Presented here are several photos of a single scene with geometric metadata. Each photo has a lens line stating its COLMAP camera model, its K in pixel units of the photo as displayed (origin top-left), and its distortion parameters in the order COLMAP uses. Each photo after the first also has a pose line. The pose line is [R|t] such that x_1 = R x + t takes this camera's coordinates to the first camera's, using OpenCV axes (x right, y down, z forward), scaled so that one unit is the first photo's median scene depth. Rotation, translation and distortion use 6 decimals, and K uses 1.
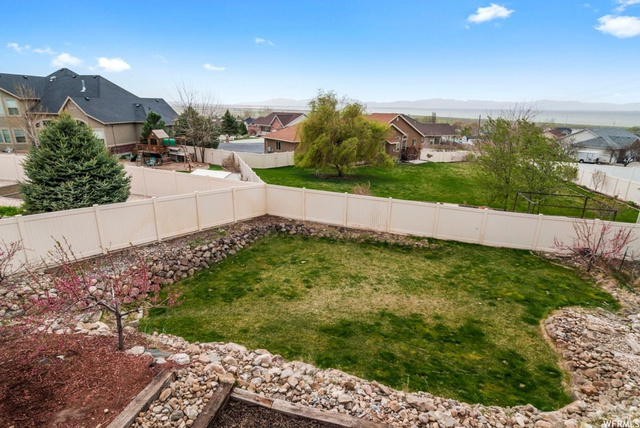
lens RADIAL K [[333.7, 0, 319.0], [0, 333.7, 211.3], [0, 0, 1]] dist [-0.004527, 0.000308]
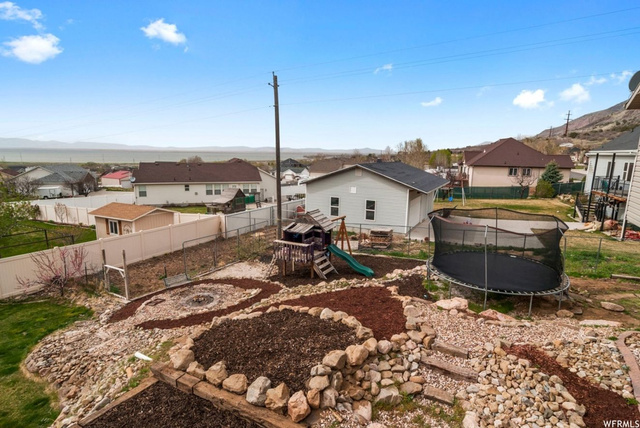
lens RADIAL K [[333.7, 0, 319.0], [0, 333.7, 211.3], [0, 0, 1]] dist [-0.004527, 0.000308]
pose [[0.224215, -0.171904, 0.959258, 0.017549], [0.273607, 0.955834, 0.107338, 0.036024], [-0.935343, 0.238393, 0.261346, -0.129736]]
